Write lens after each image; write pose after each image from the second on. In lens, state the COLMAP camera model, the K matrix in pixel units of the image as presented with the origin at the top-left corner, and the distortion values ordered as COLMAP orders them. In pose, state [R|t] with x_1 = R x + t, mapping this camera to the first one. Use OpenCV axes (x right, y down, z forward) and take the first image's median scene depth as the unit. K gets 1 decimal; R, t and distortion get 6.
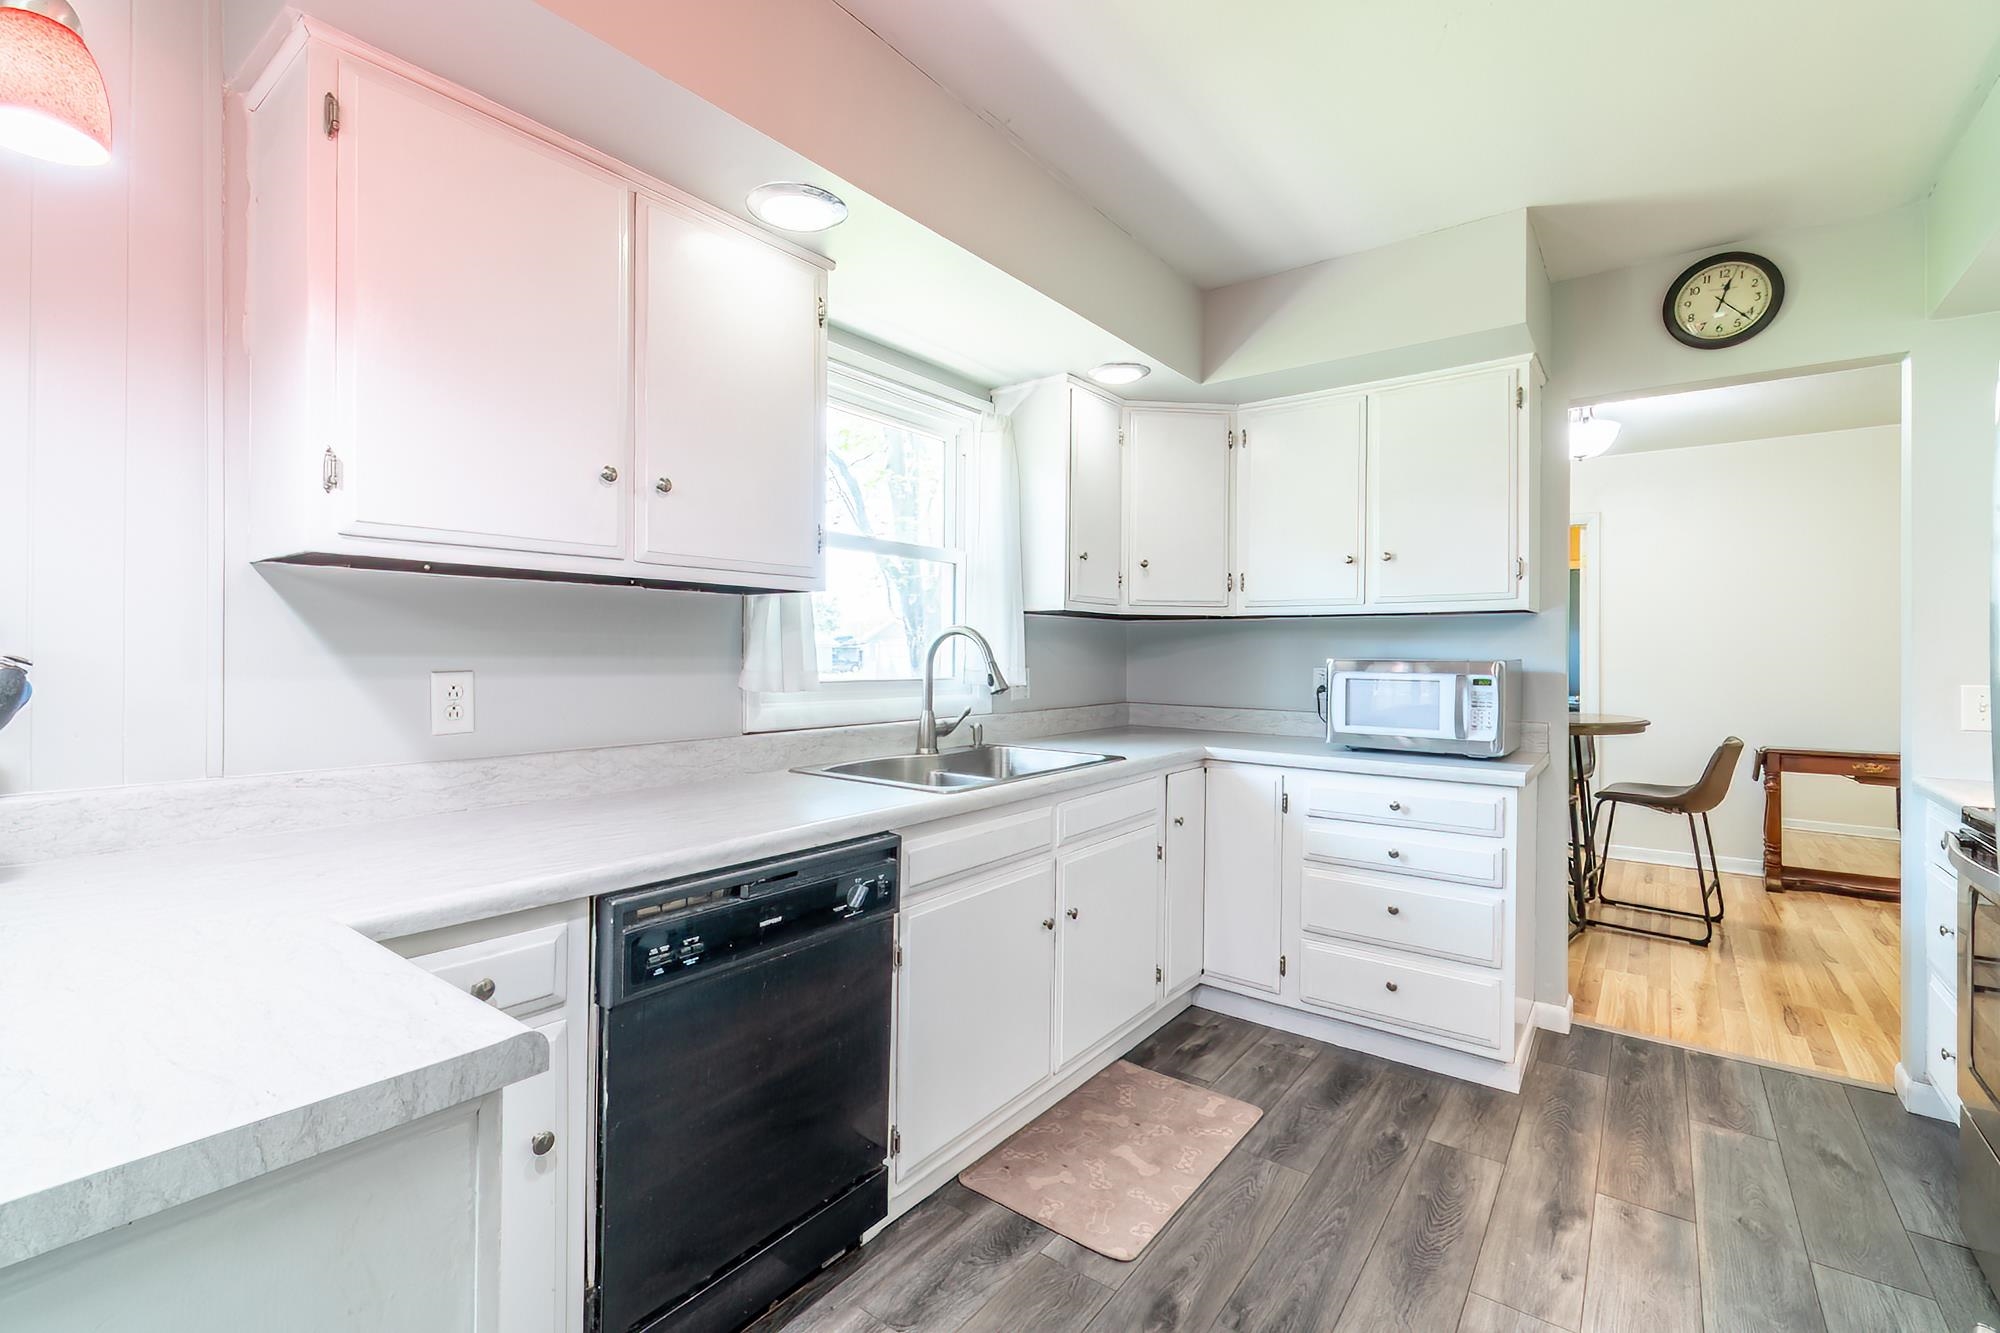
lens RADIAL K [[893.7, 0, 967.9], [0, 893.7, 656.8], [0, 0, 1]] dist [-0.005456, 0.000846]
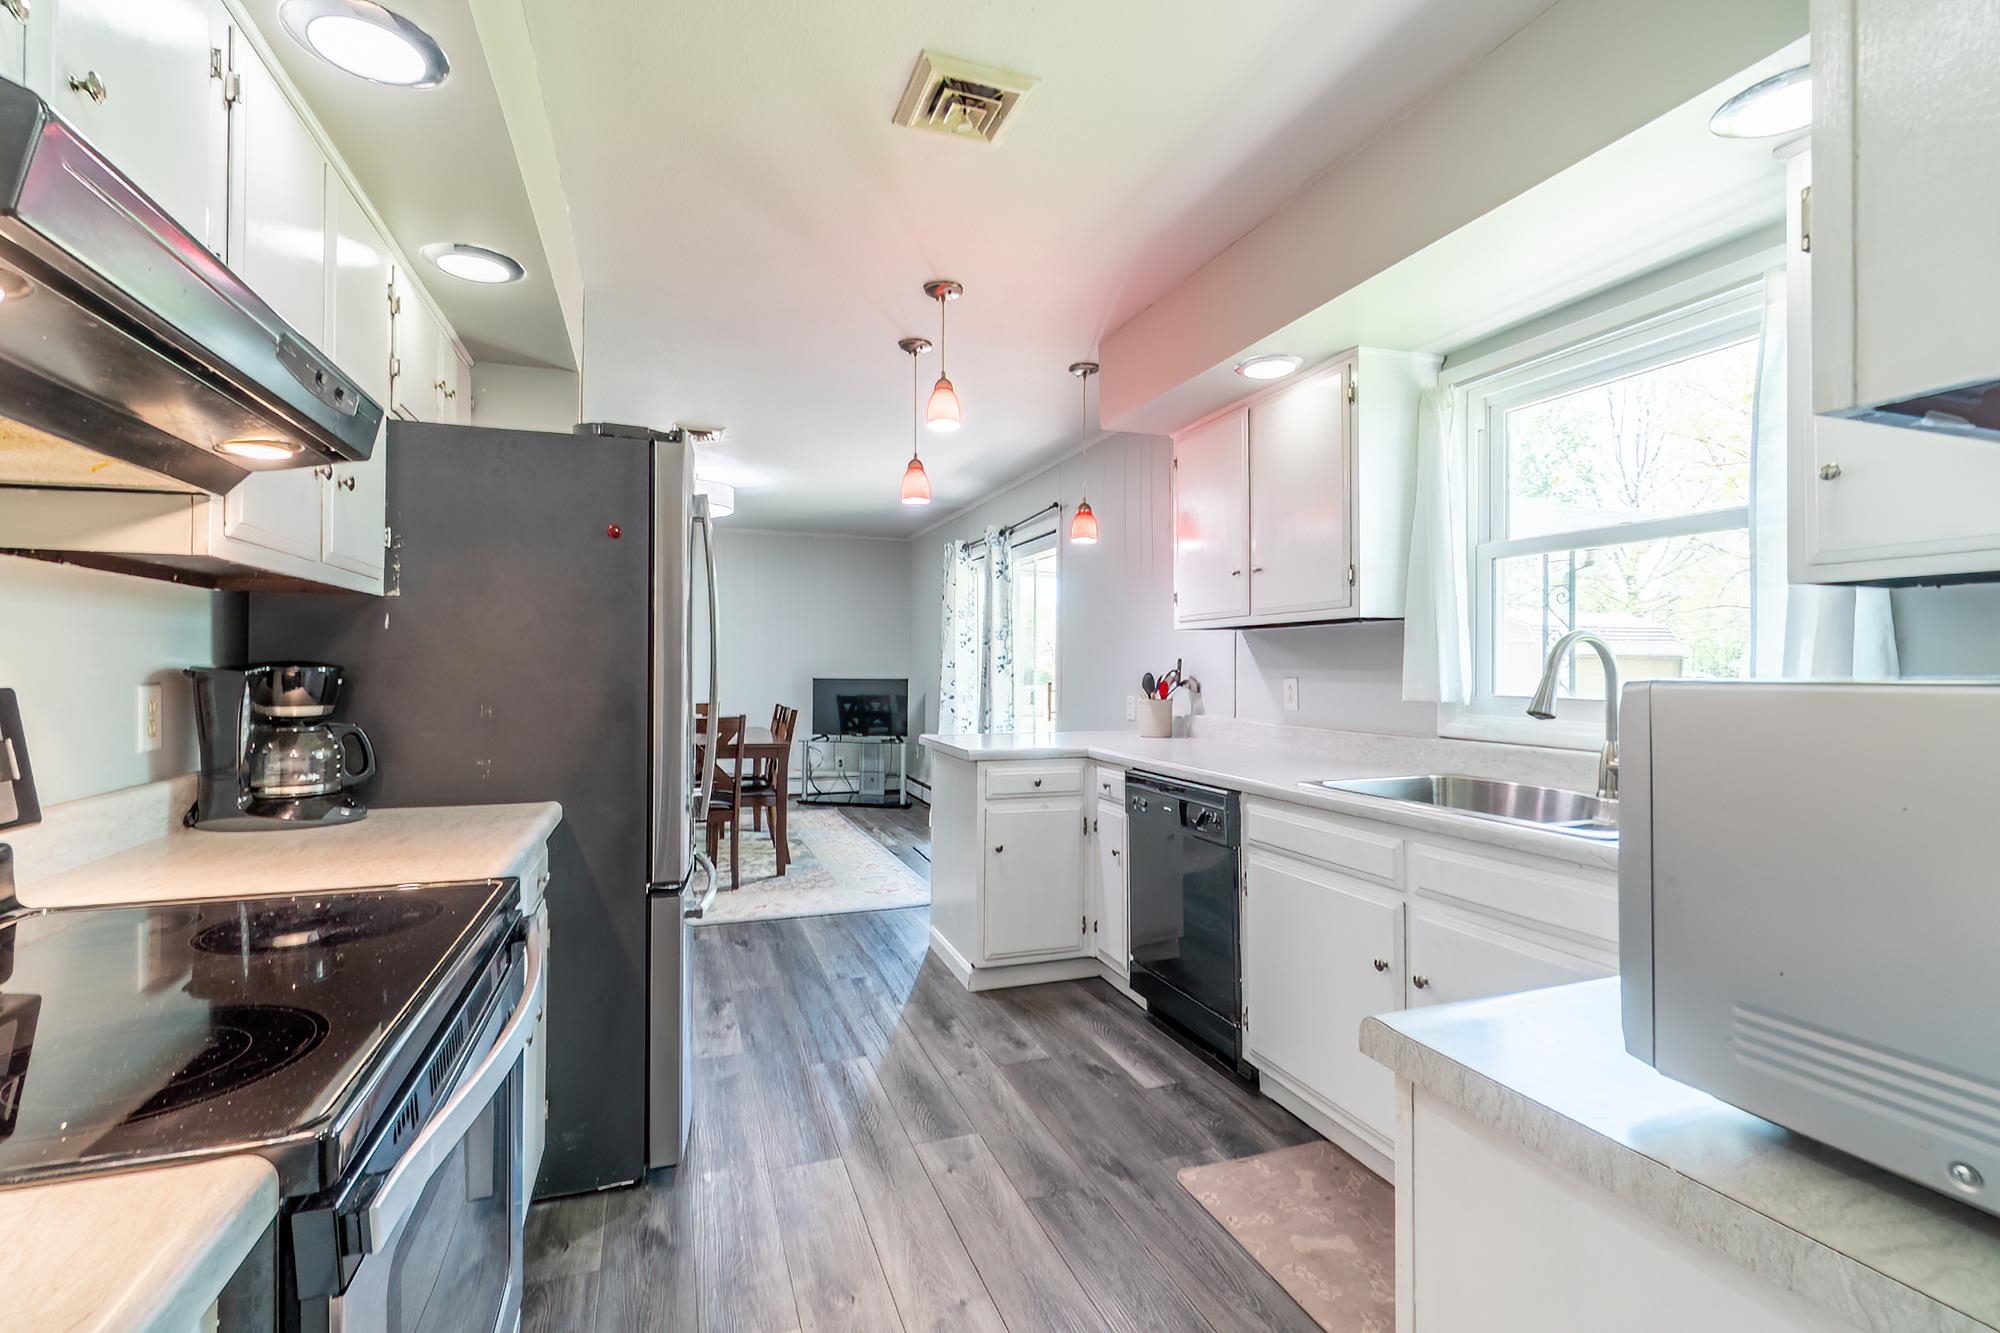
lens RADIAL K [[893.7, 0, 995.9], [0, 893.7, 663.3], [0, 0, 1]] dist [-0.005456, 0.000846]
pose [[-0.531261, -0.011837, -0.847126, 0.905627], [-0.012311, 0.999905, -0.006251, 0.003204], [0.847119, 0.007108, -0.531356, 0.972878]]
